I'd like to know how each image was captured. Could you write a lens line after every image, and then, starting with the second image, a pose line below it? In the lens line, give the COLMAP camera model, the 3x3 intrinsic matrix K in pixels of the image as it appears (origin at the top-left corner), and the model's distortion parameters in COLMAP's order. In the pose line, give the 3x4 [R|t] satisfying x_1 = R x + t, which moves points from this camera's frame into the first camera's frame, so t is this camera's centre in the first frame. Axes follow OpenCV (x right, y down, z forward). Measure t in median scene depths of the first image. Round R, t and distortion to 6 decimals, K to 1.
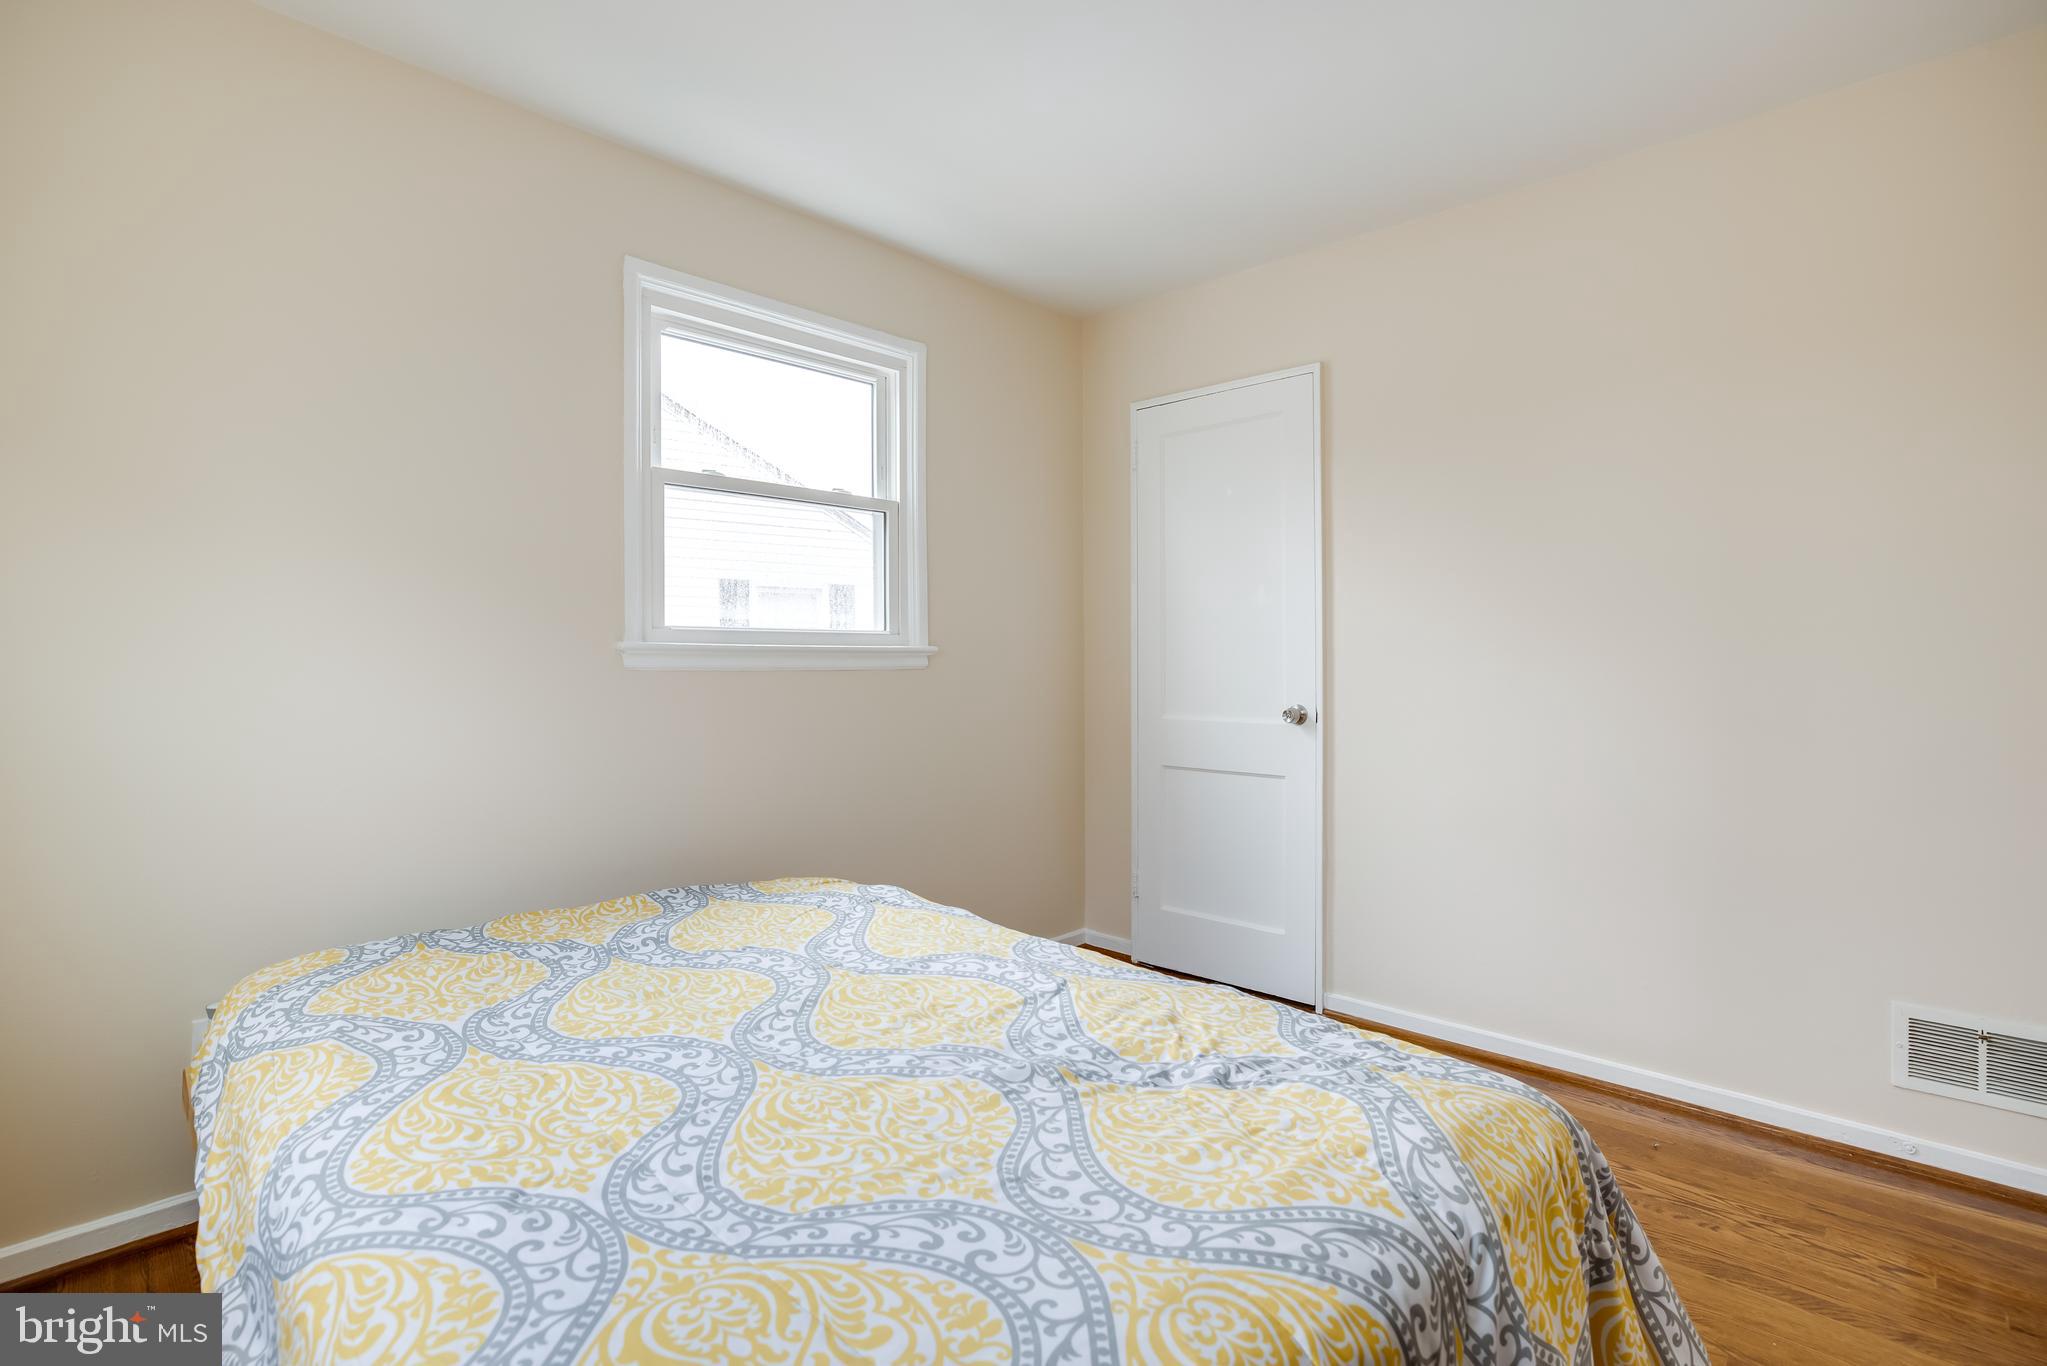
lens RADIAL K [[994.8, 0, 1028.2], [0, 994.8, 668.1], [0, 0, 1]] dist [-0.039636, 0.012355]
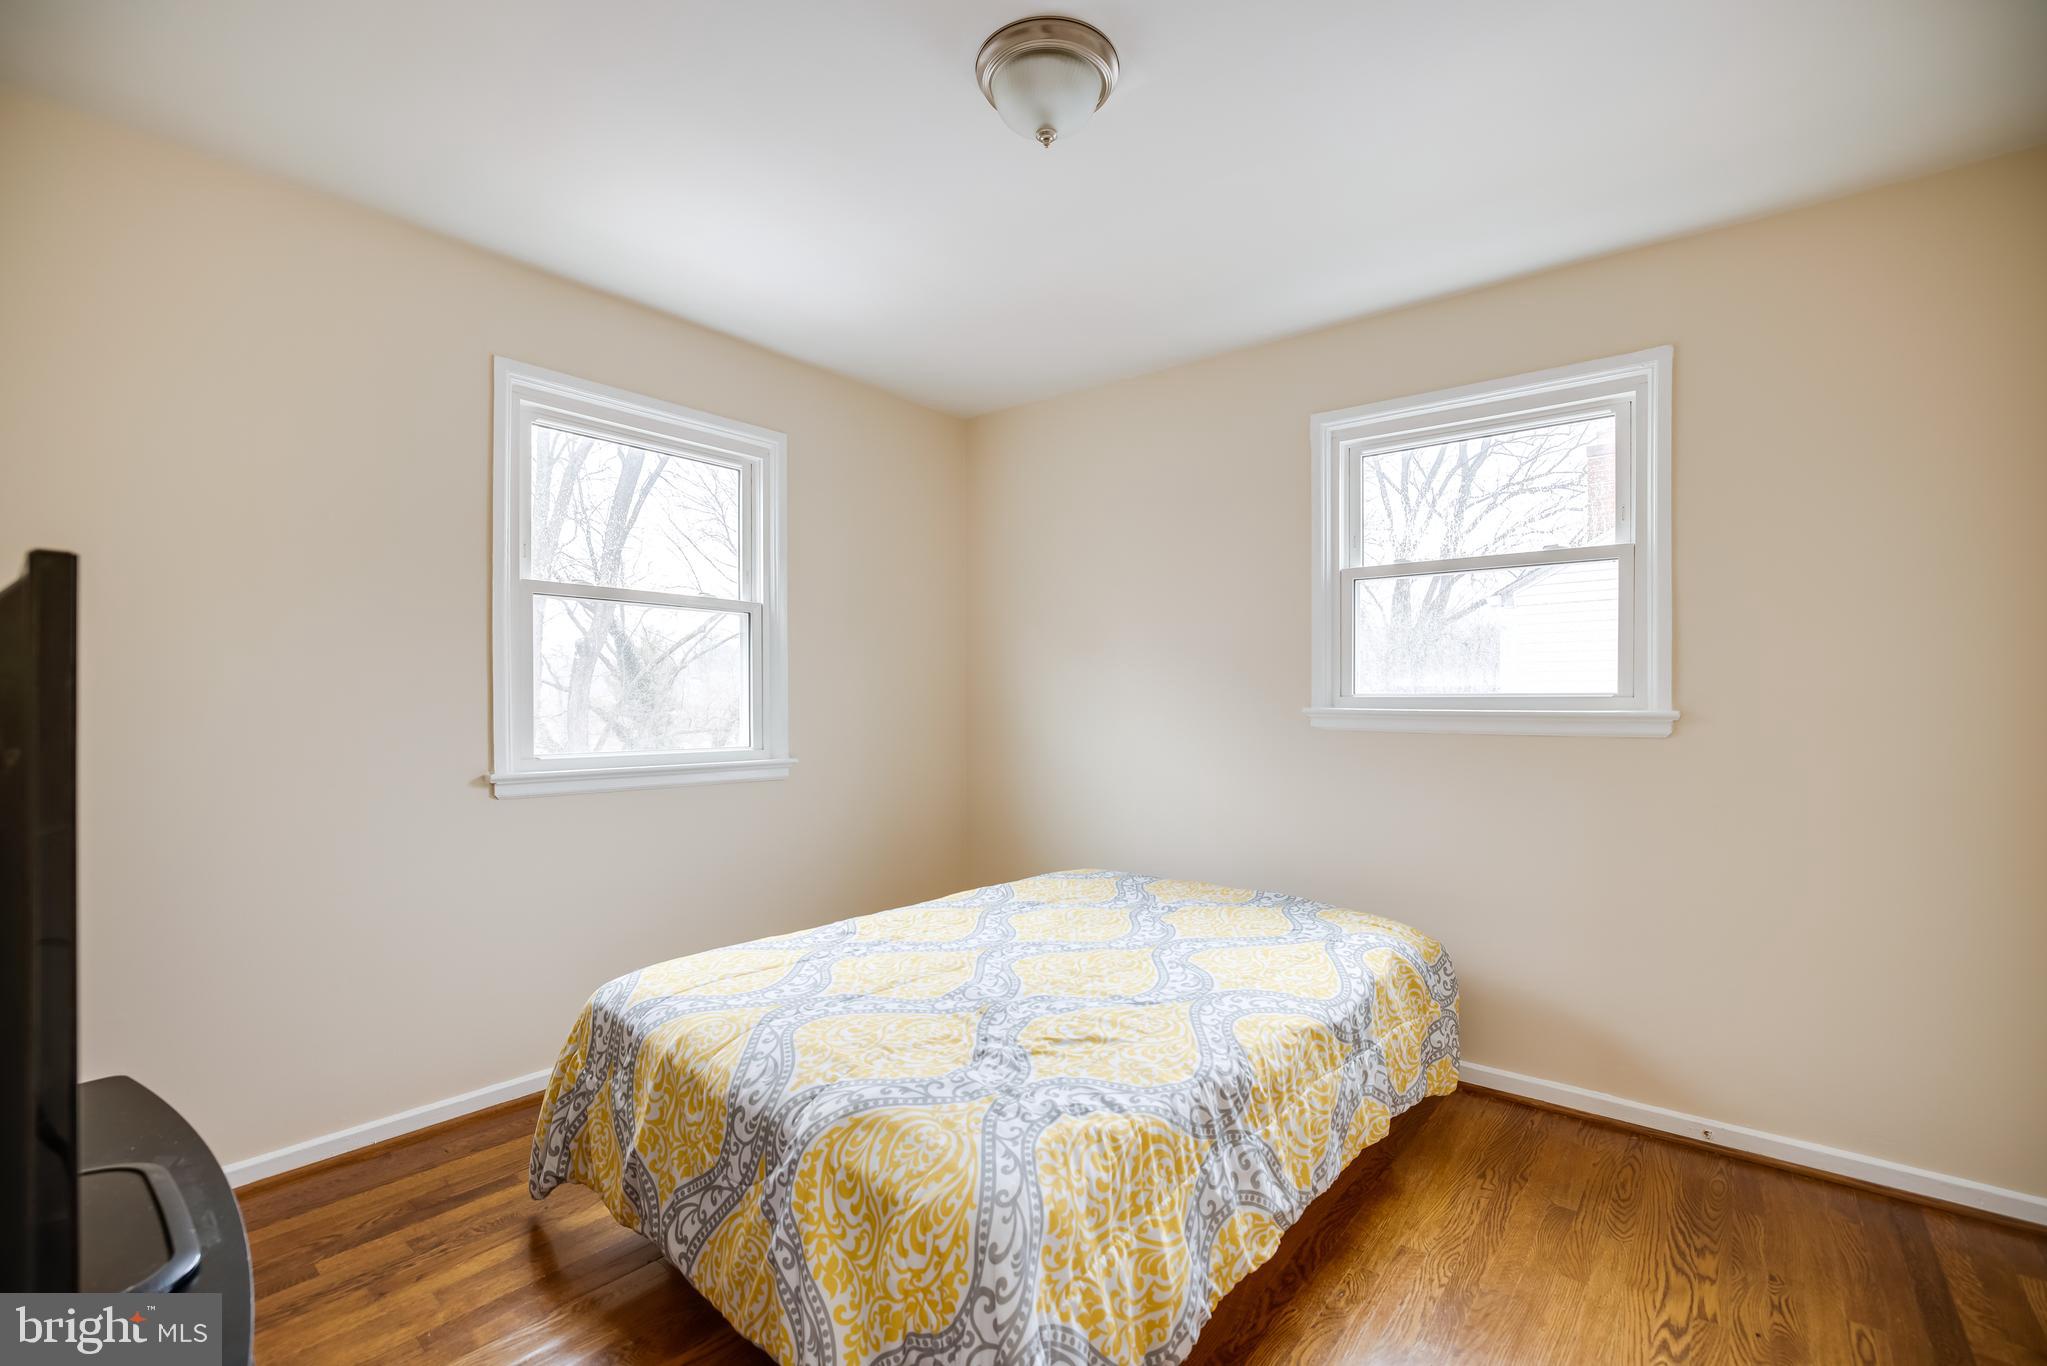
lens RADIAL K [[930.6, 0, 1026.2], [0, 930.6, 702.6], [0, 0, 1]] dist [-0.036215, 0.010531]
pose [[0.043926, 0.005198, -0.999021, 1.281056], [-0.006818, 0.999965, 0.004904, -0.058366], [0.999012, 0.006596, 0.043960, 0.880106]]
